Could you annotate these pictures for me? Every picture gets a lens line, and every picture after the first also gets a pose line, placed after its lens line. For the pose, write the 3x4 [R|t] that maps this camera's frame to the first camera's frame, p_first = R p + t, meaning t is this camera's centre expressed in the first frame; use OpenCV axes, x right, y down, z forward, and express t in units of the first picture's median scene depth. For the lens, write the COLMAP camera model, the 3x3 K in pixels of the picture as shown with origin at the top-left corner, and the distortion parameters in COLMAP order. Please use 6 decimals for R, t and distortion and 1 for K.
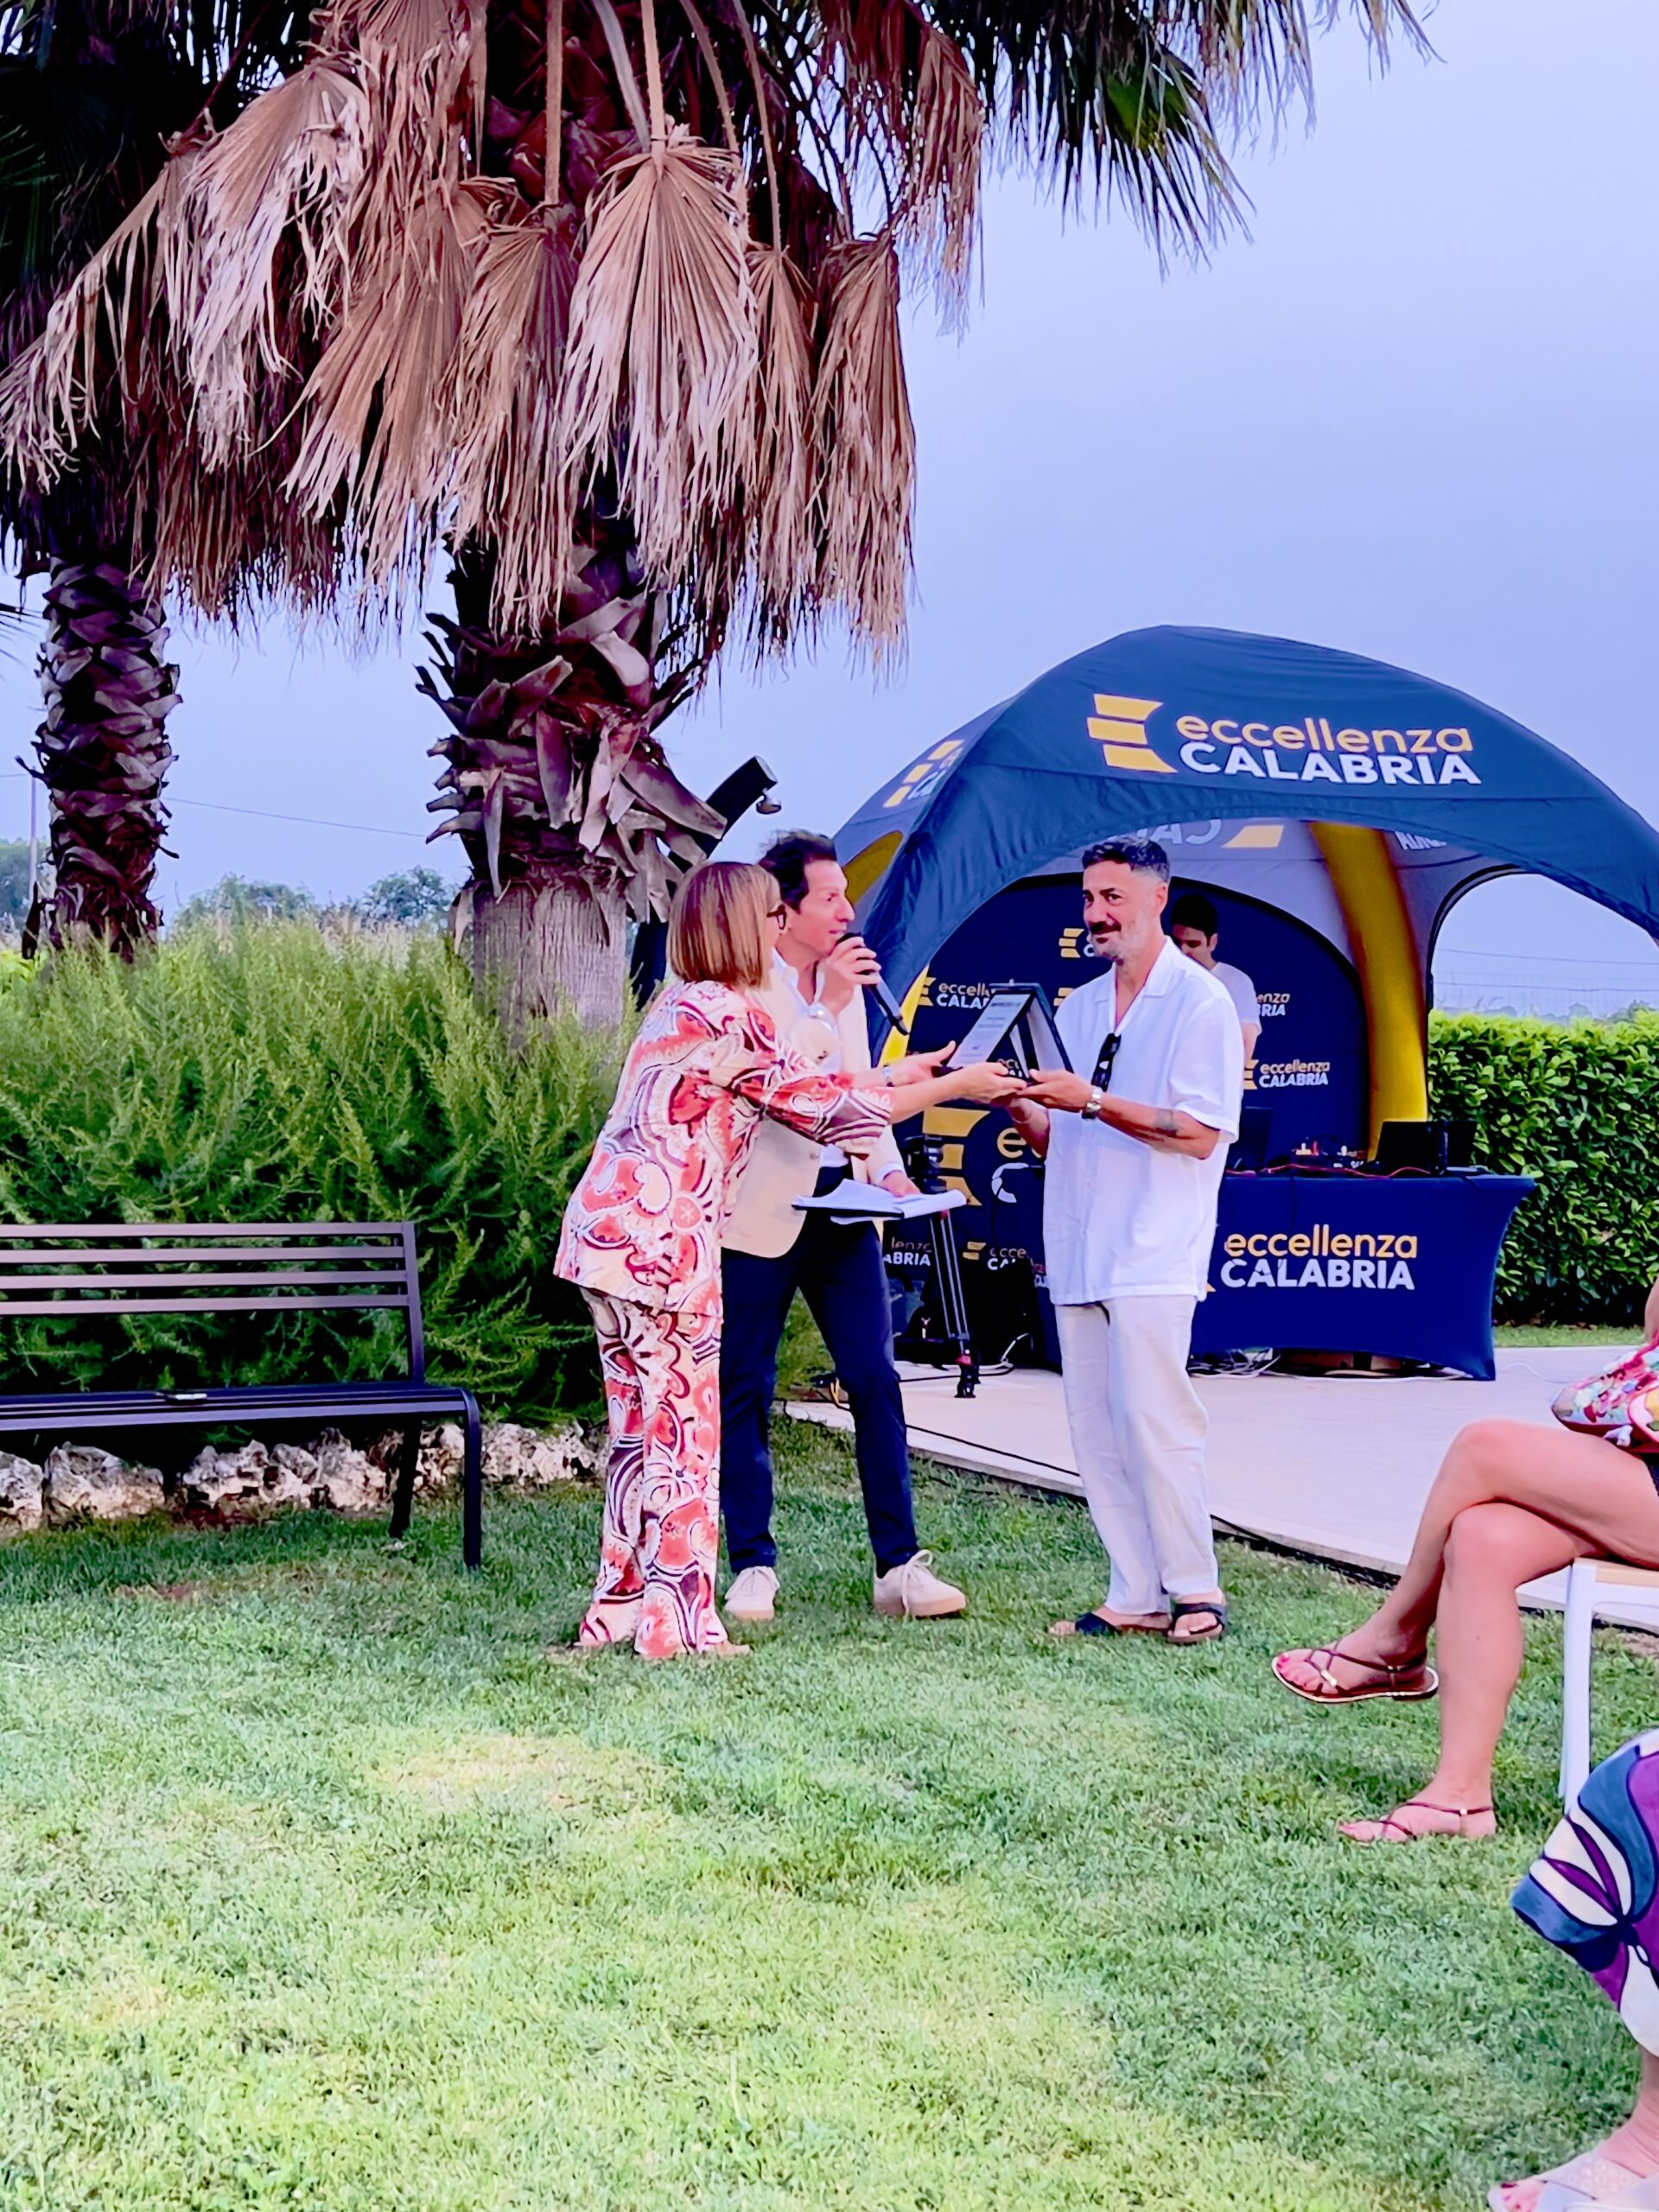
lens RADIAL K [[3284.7, 0, 829.5], [0, 3284.7, 1106.0], [0, 0, 1]] dist [0.304174, -1.081104]
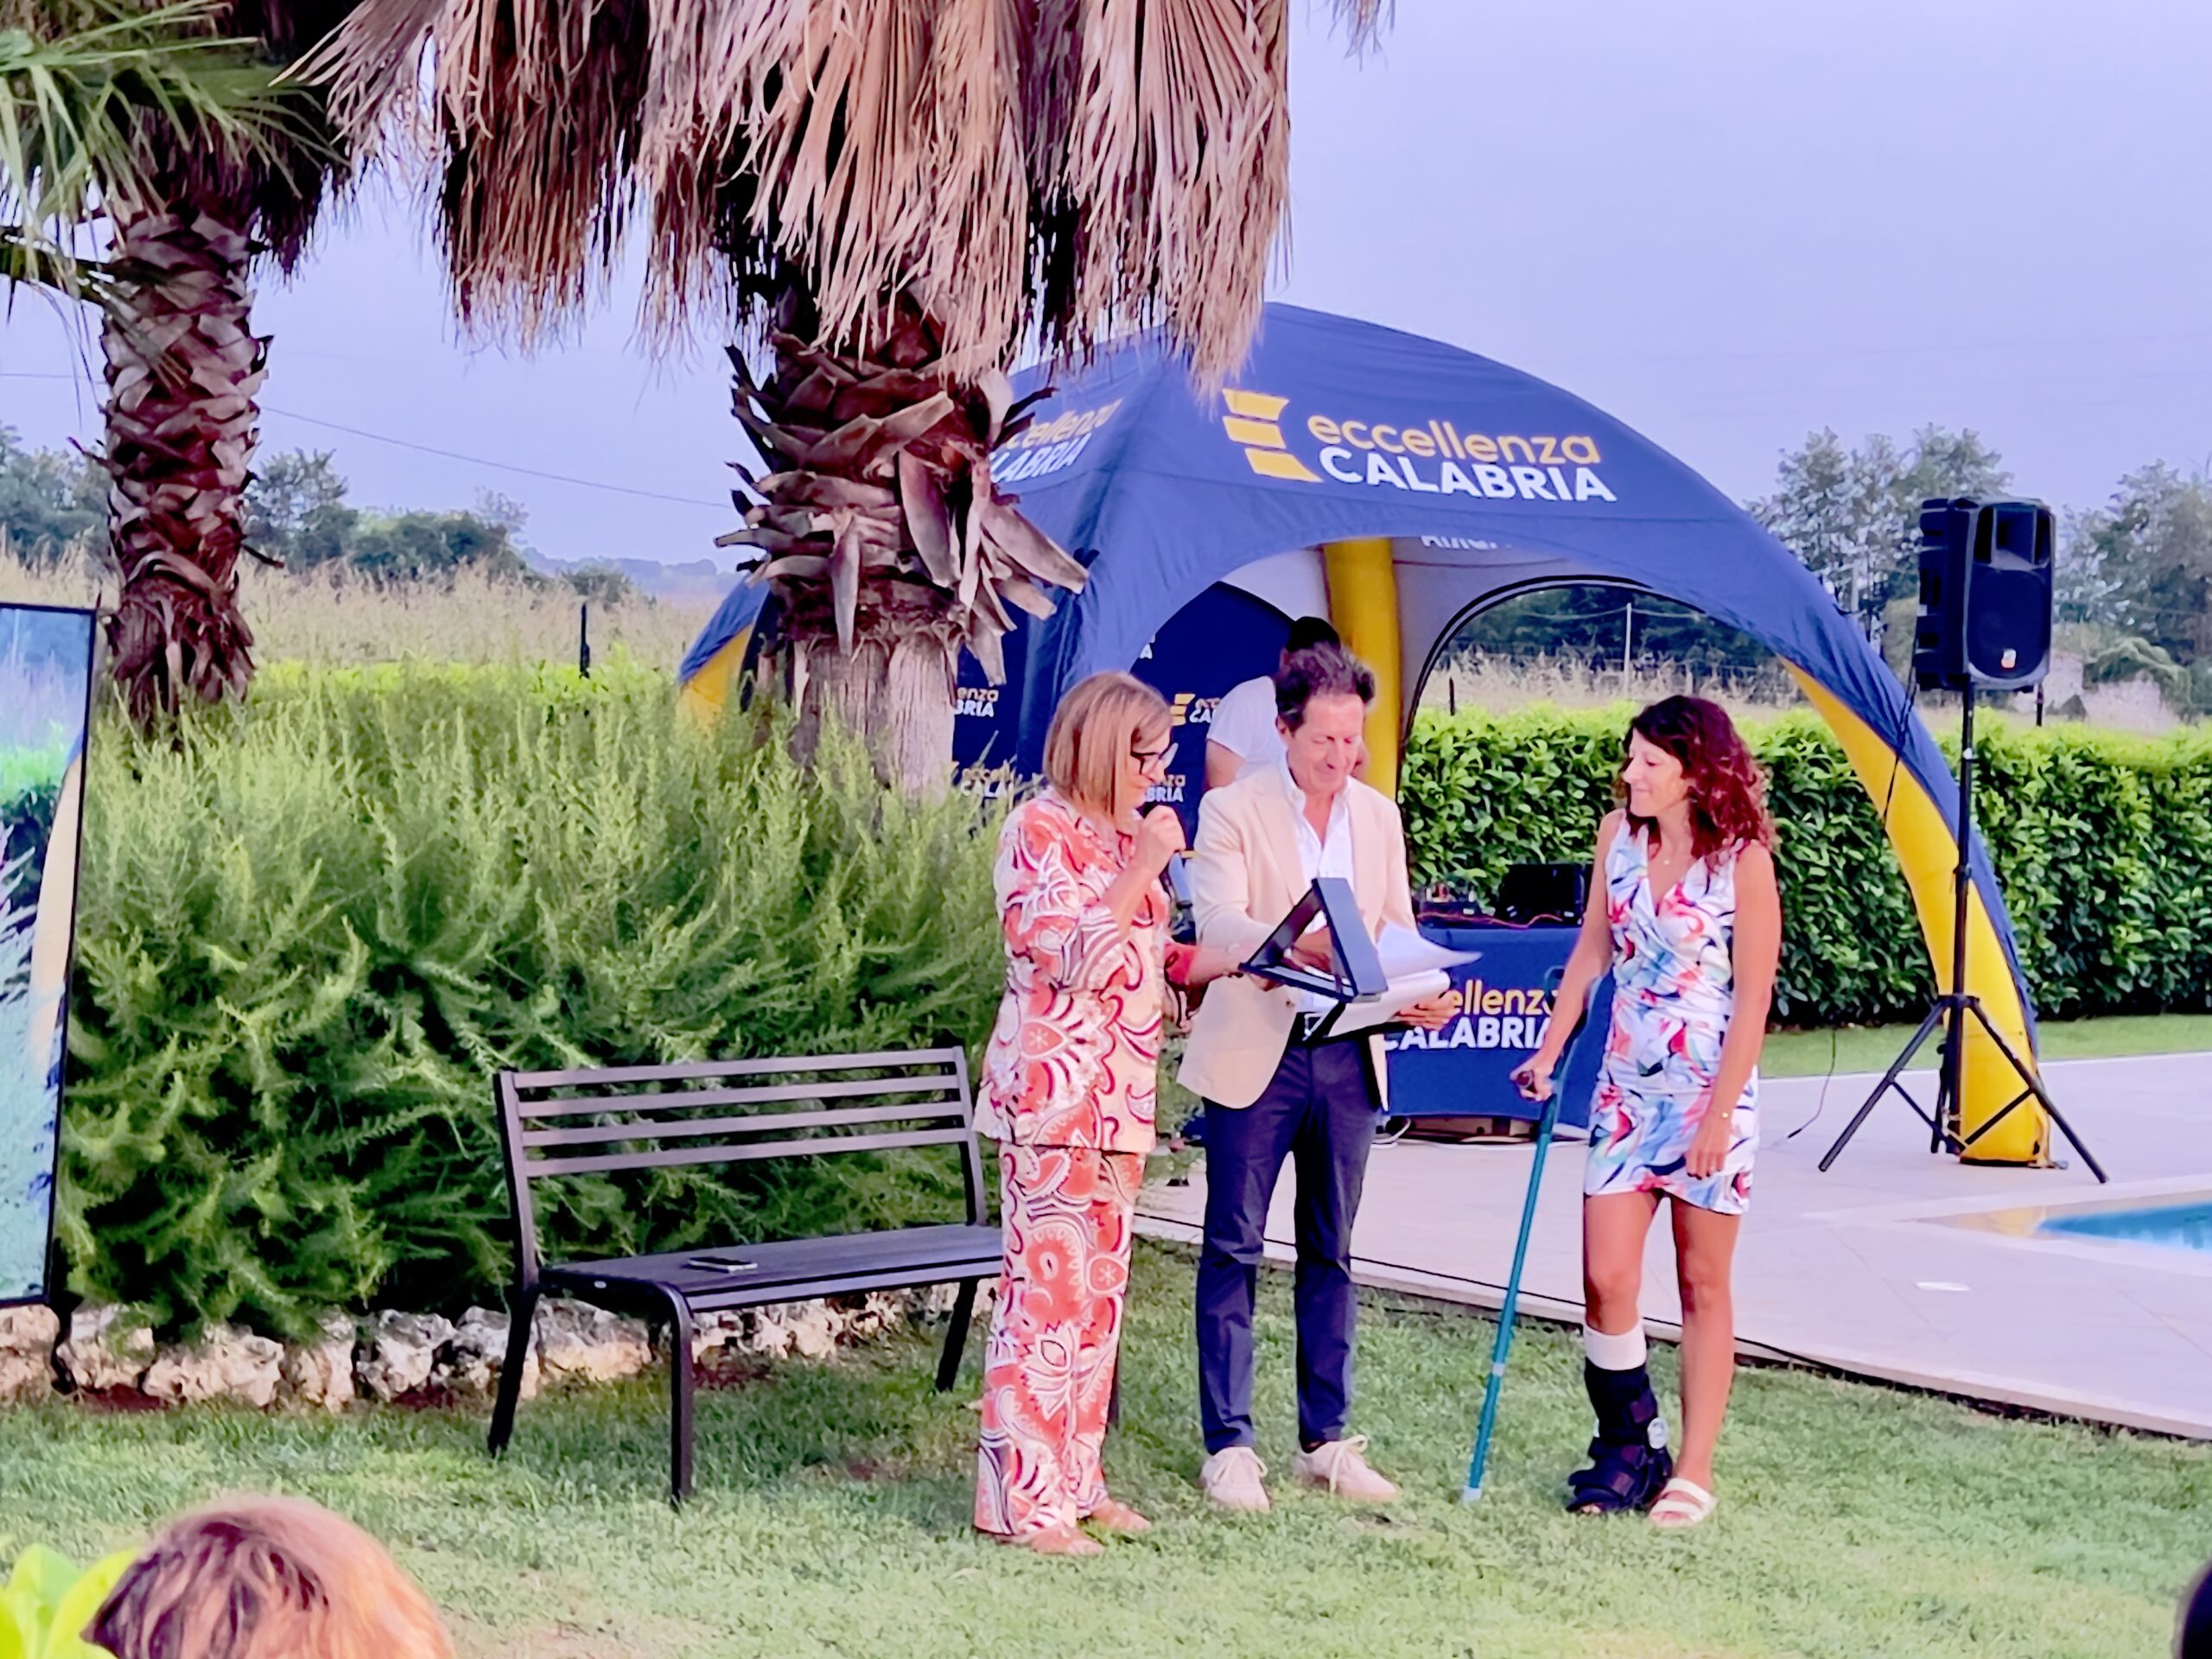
lens RADIAL K [[4039.7, 0, 1106.0], [0, 4039.7, 829.5], [0, 0, 1]] dist [0.257532, -0.028251]
pose [[0.961576, 0.004026, 0.274511, -0.330102], [-0.013173, 0.999417, 0.031485, -0.051204], [-0.274224, -0.033891, 0.961068, -0.070517]]
